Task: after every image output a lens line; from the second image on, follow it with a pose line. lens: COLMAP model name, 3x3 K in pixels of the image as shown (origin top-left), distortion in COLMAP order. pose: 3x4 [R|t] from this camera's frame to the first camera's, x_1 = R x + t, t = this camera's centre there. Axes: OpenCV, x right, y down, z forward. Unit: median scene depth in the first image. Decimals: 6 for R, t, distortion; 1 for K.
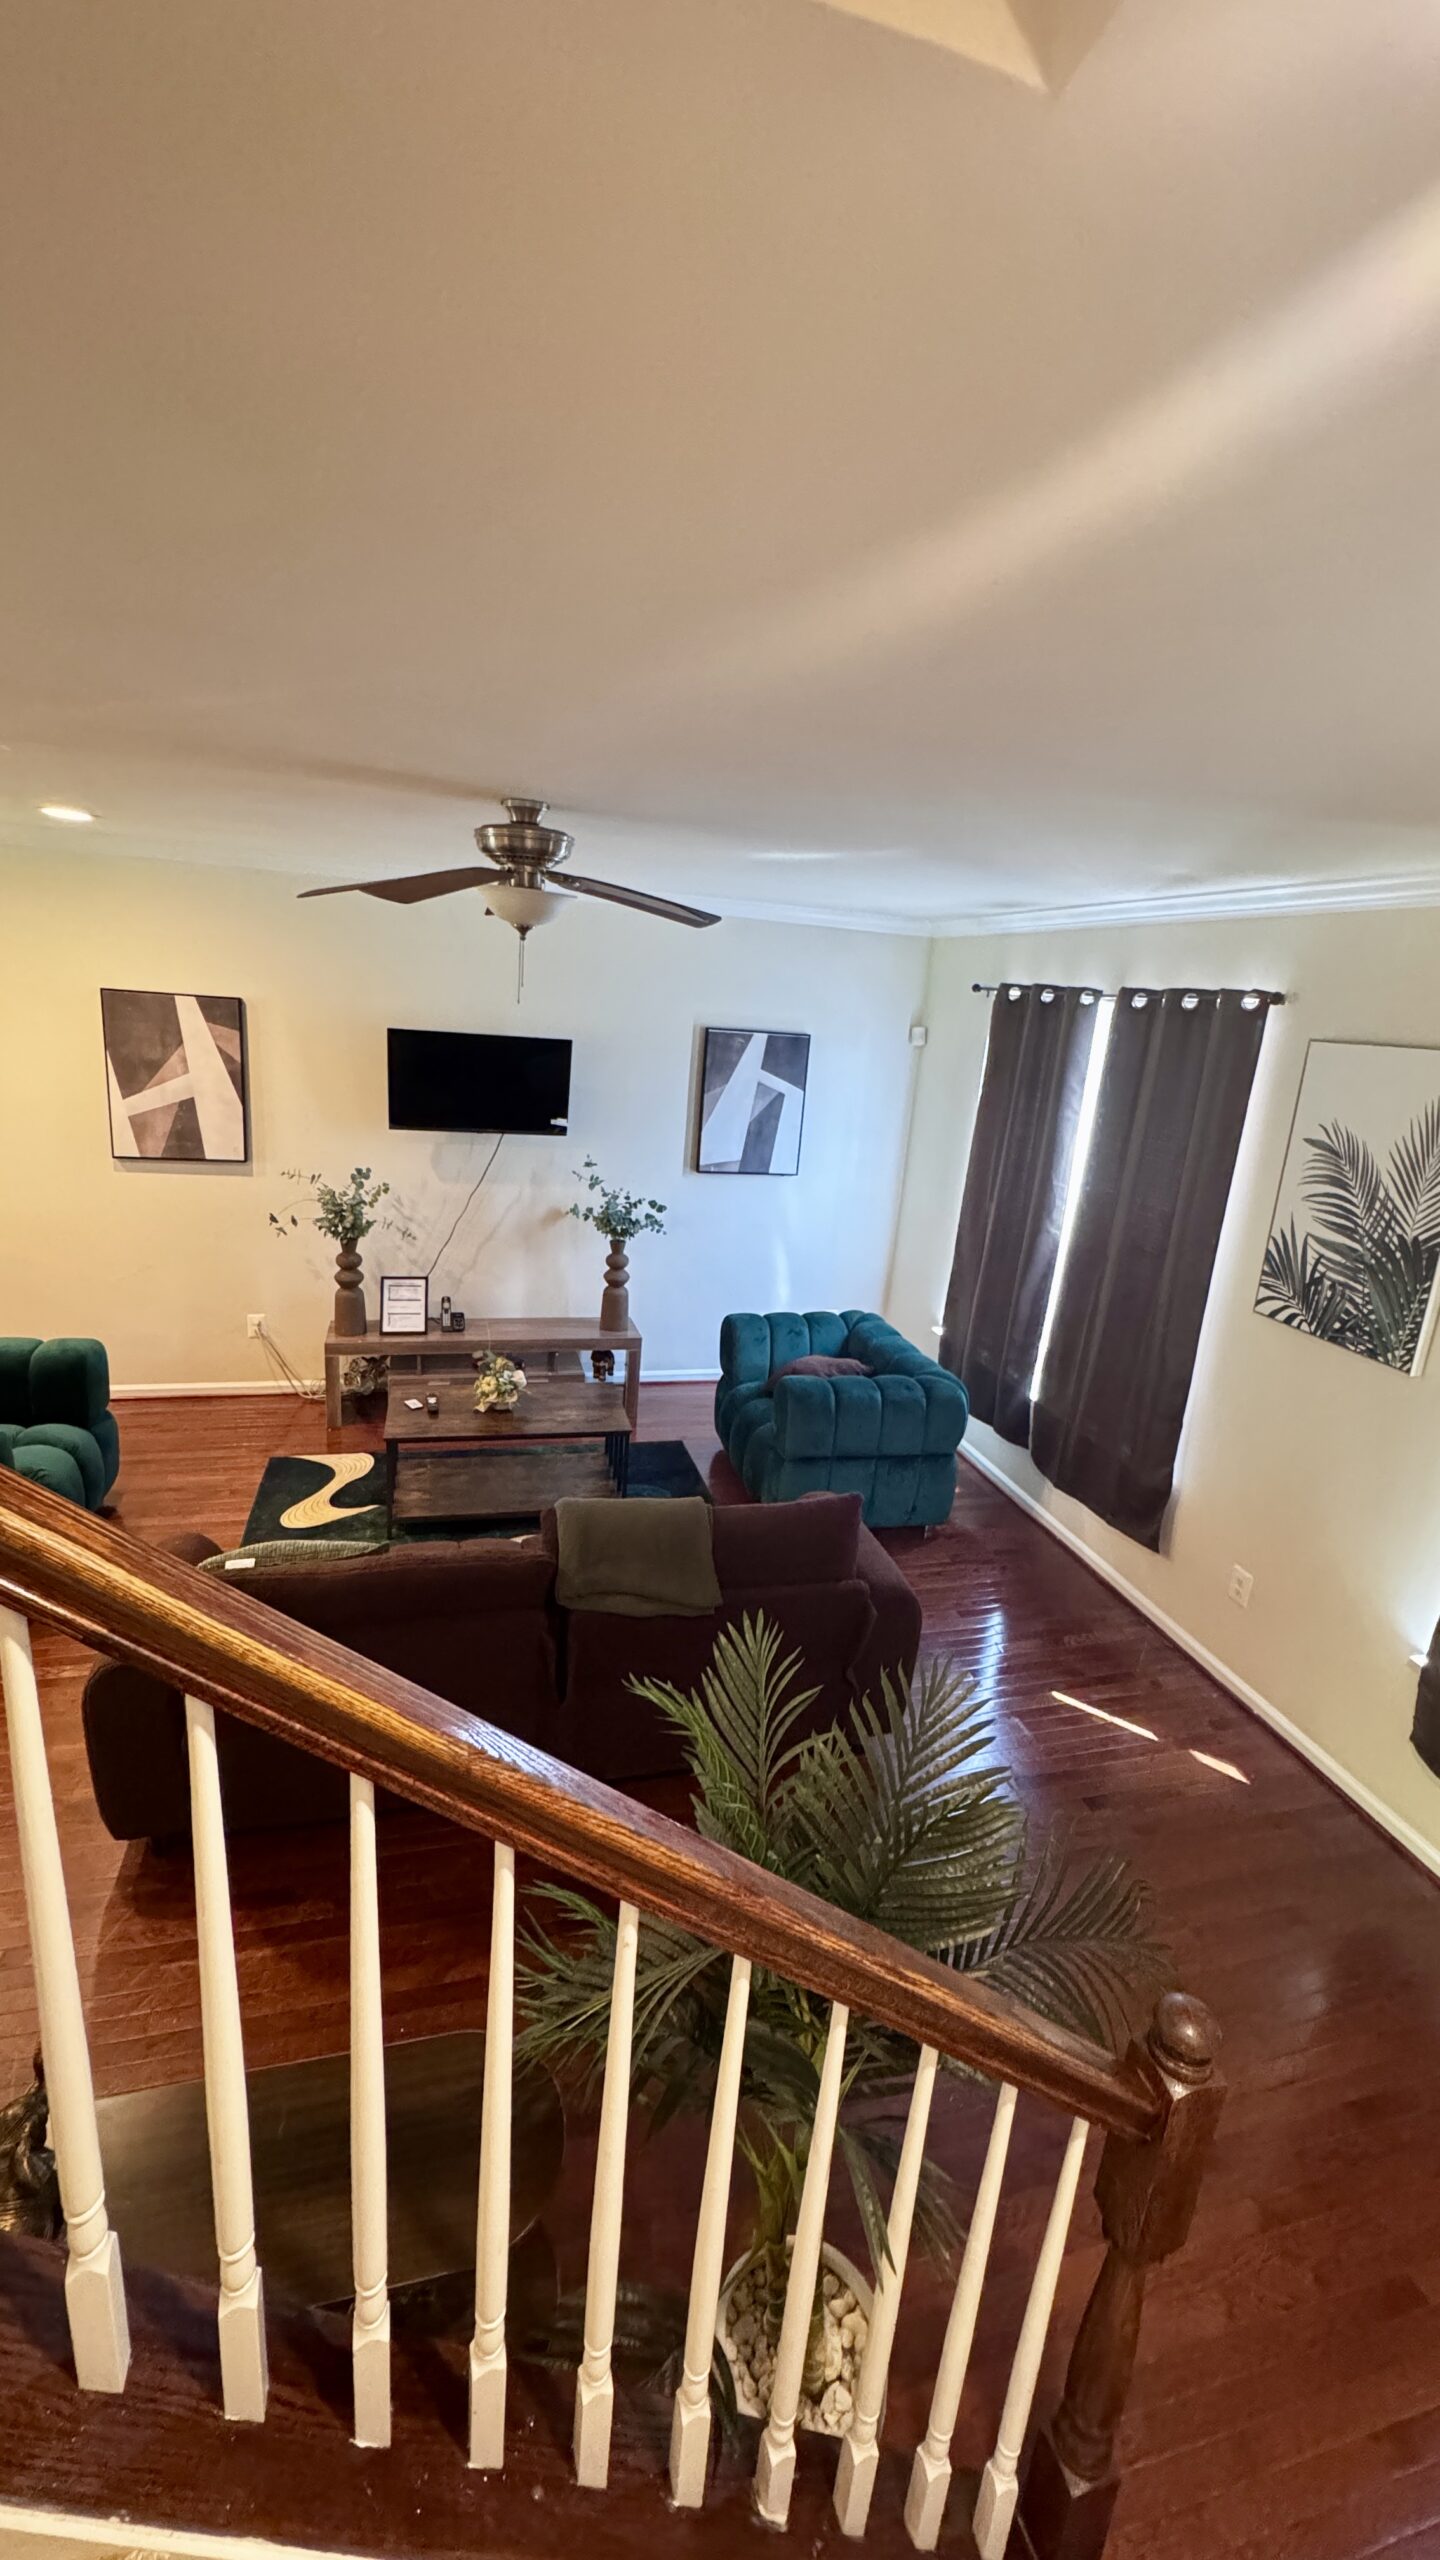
lens RADIAL K [[1016.9, 0, 719.4], [0, 1016.9, 1277.1], [0, 0, 1]] dist [-0.004420, 0.000054]
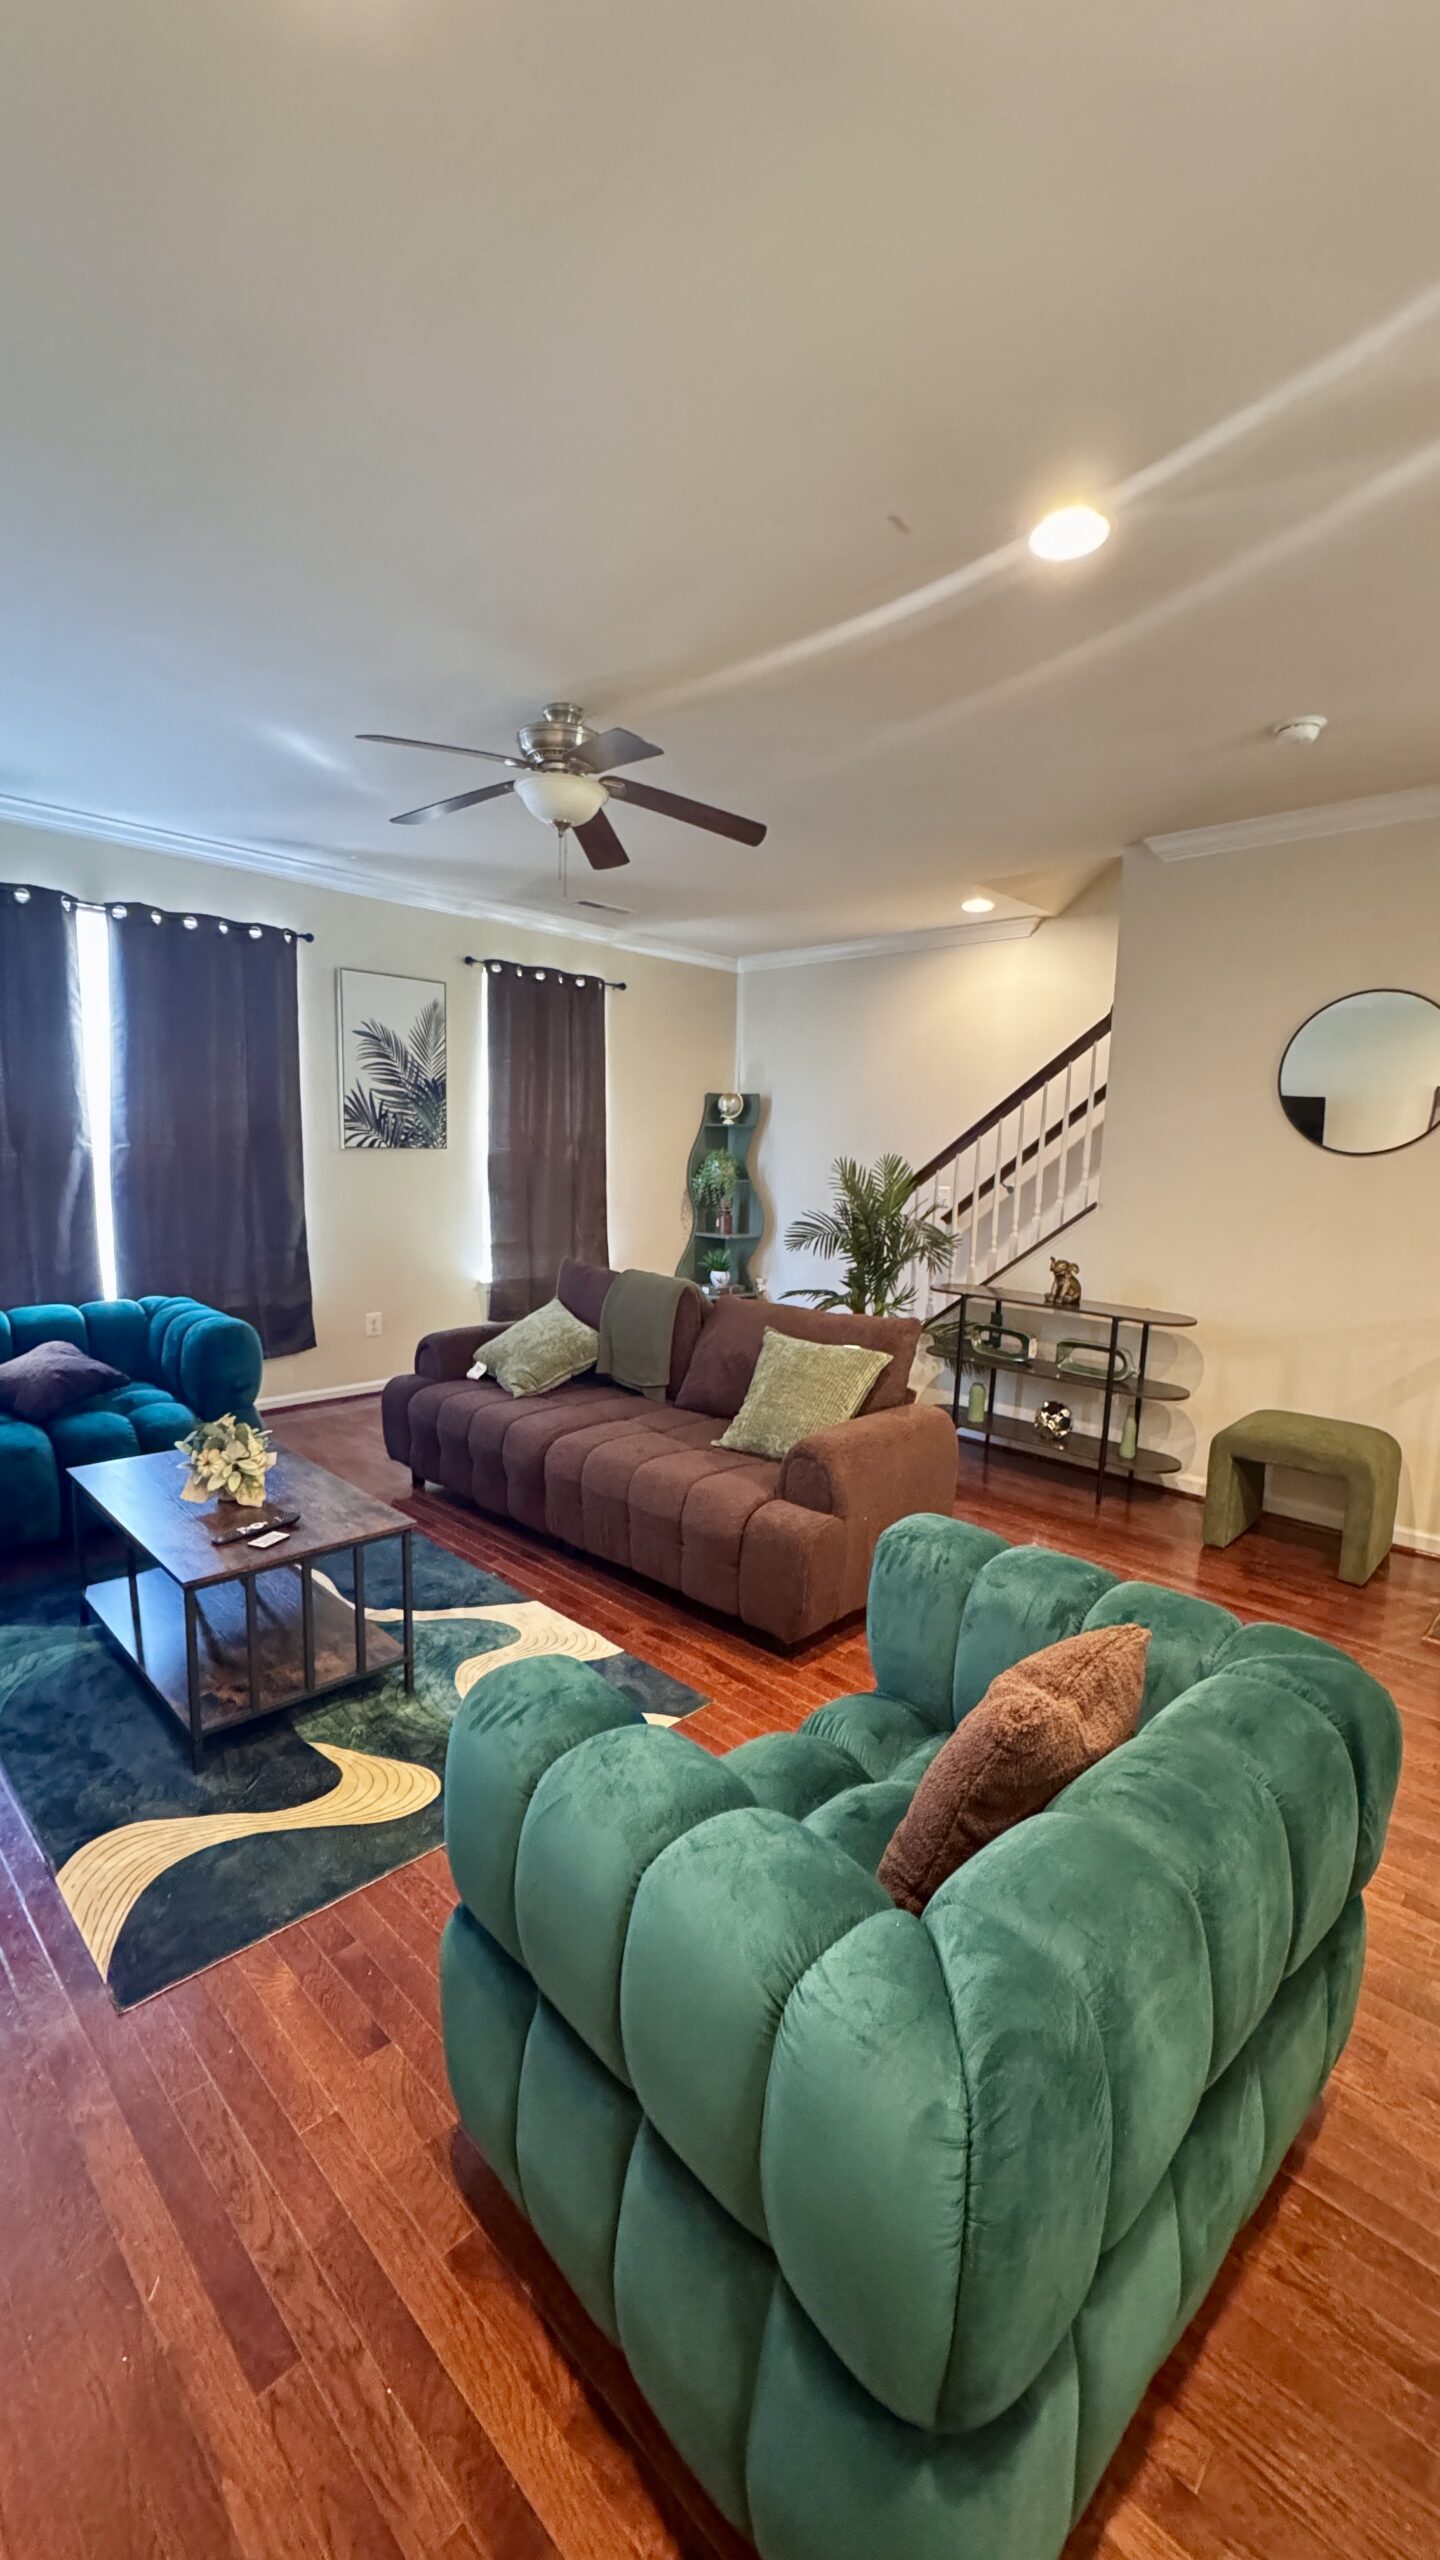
lens RADIAL K [[1016.9, 0, 719.4], [0, 1016.9, 1277.1], [0, 0, 1]] dist [-0.004420, 0.000054]
pose [[-0.502593, -0.200708, 0.840902, -0.761877], [0.165486, 0.932356, 0.321444, -0.128321], [-0.848537, 0.300713, -0.435382, 0.877039]]
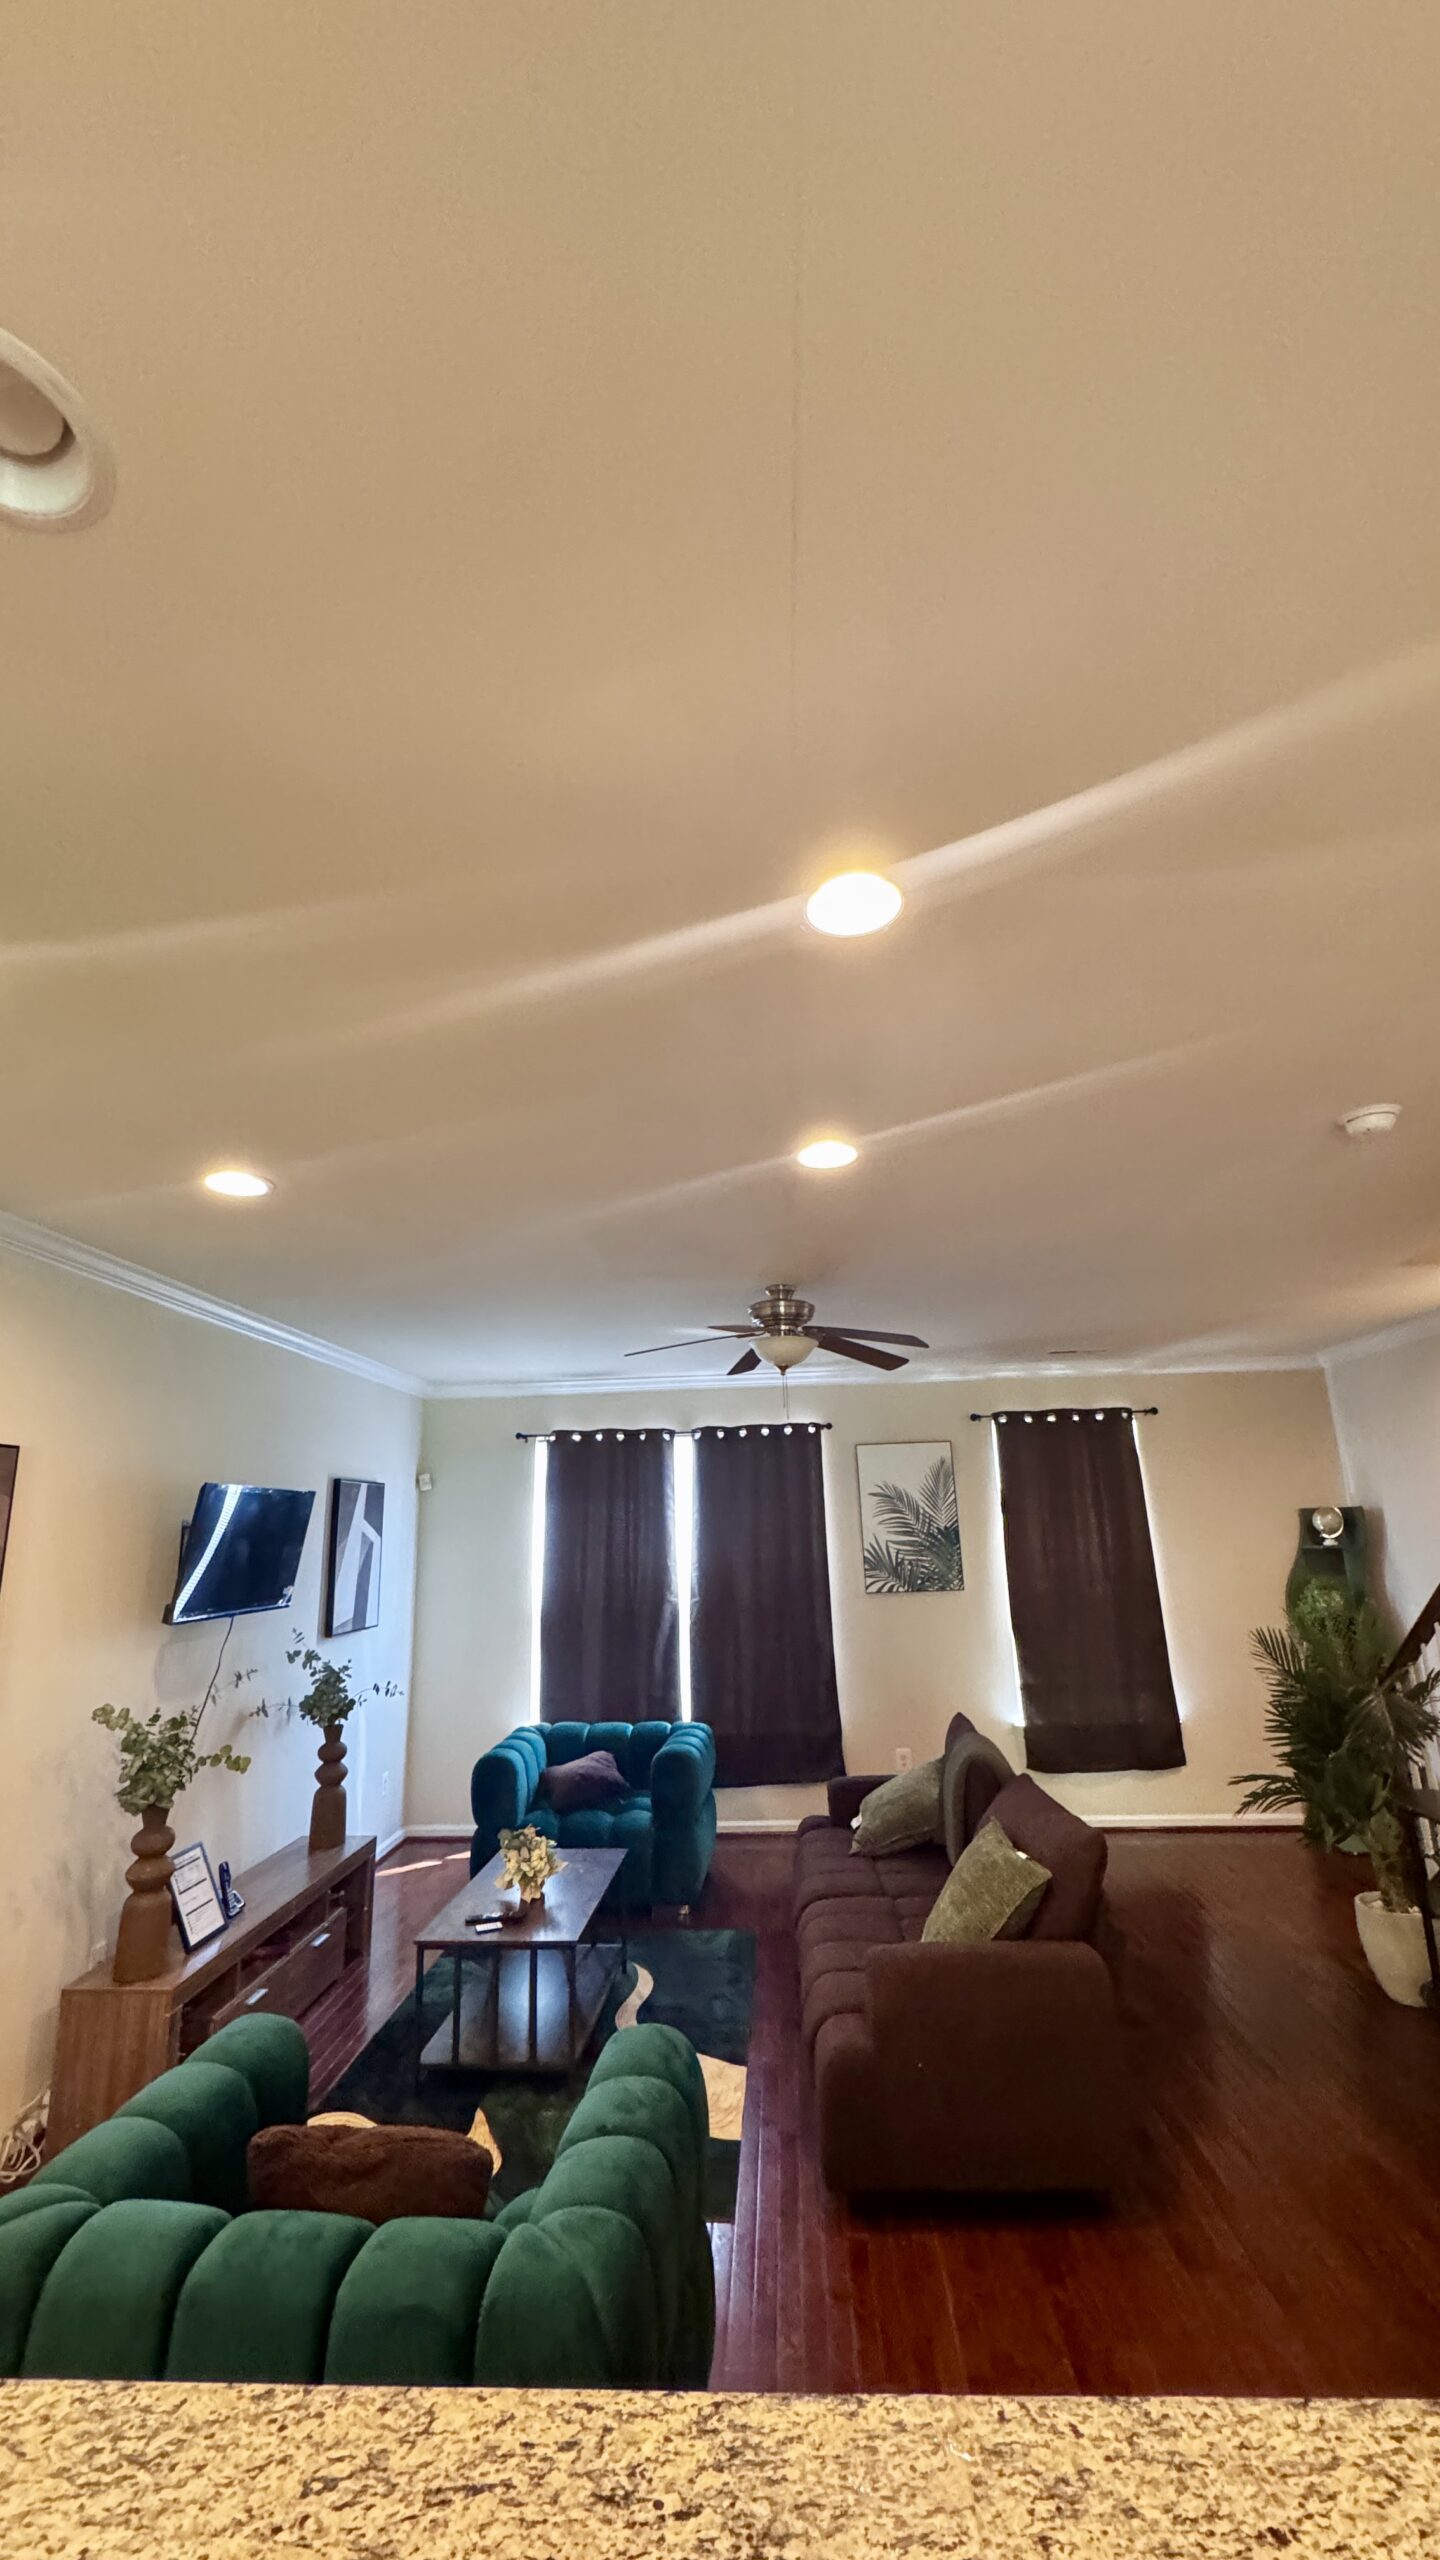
lens RADIAL K [[1016.9, 0, 719.4], [0, 1016.9, 1277.1], [0, 0, 1]] dist [-0.004420, 0.000054]
pose [[0.323518, 0.146074, 0.934879, -0.934398], [0.302995, 0.919995, -0.248601, -0.079668], [-0.896398, 0.363691, 0.253376, 0.402584]]
